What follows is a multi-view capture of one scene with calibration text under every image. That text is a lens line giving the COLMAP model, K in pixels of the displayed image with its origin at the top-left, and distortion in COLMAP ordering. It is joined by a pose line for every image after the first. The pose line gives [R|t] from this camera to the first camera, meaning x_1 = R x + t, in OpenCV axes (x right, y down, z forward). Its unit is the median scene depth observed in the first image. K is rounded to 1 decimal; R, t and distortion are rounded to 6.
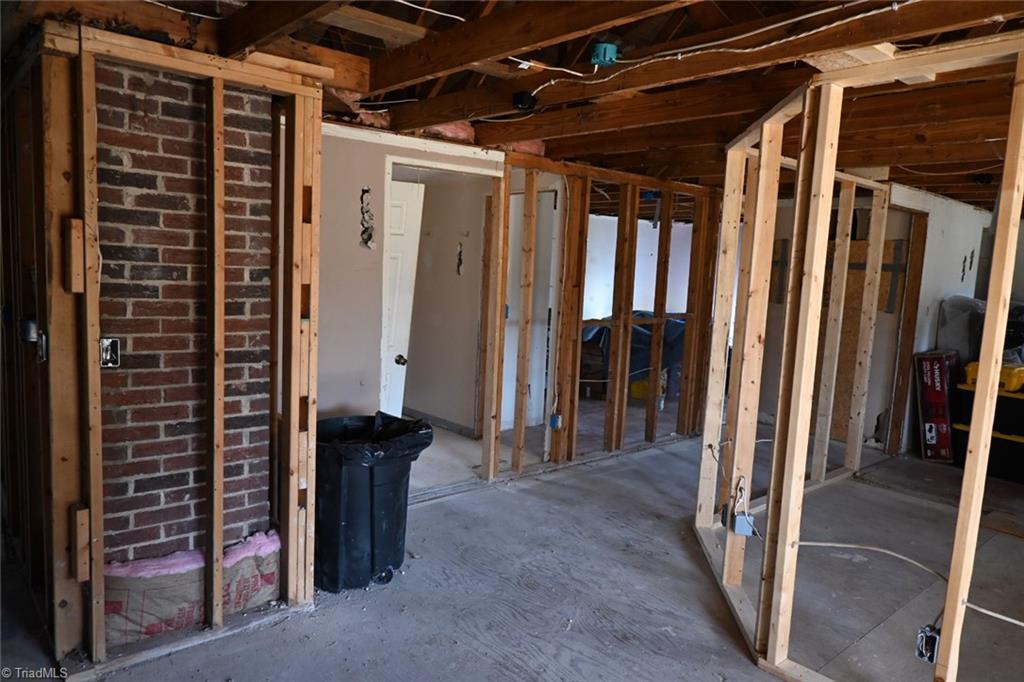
lens RADIAL K [[690.9, 0, 512.7], [0, 690.9, 339.8], [0, 0, 1]] dist [-0.006372, -0.001706]
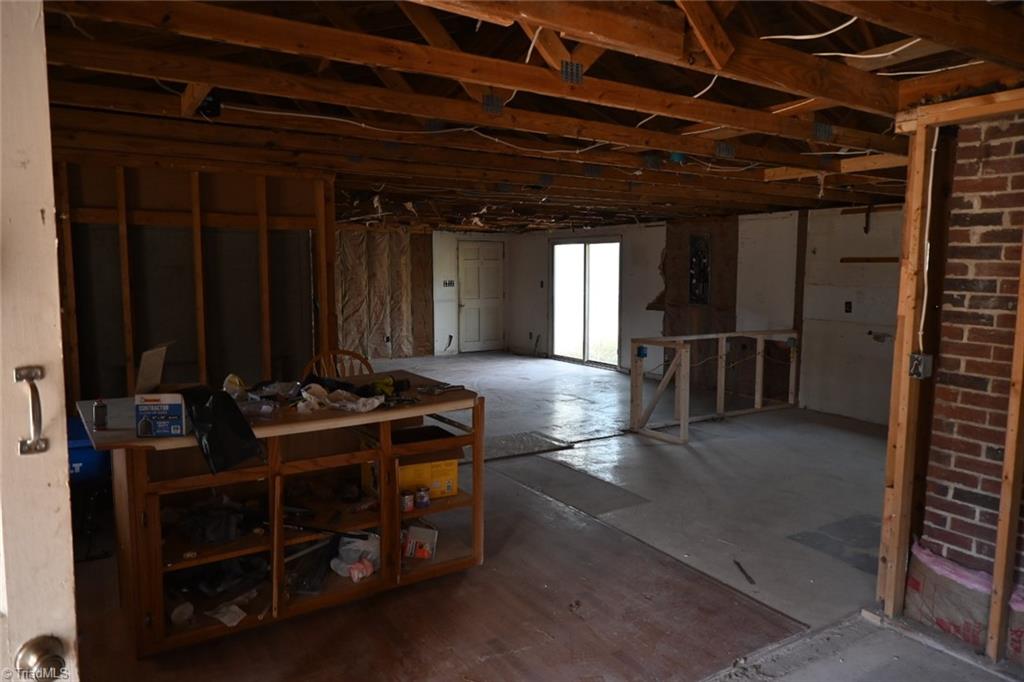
lens RADIAL K [[690.9, 0, 512.9], [0, 690.9, 342.3], [0, 0, 1]] dist [-0.006372, -0.001706]
pose [[-0.154841, 0.049703, -0.986688, 0.665707], [-0.129493, 0.989096, 0.070146, -0.014848], [0.979416, 0.138631, -0.146716, 0.439118]]
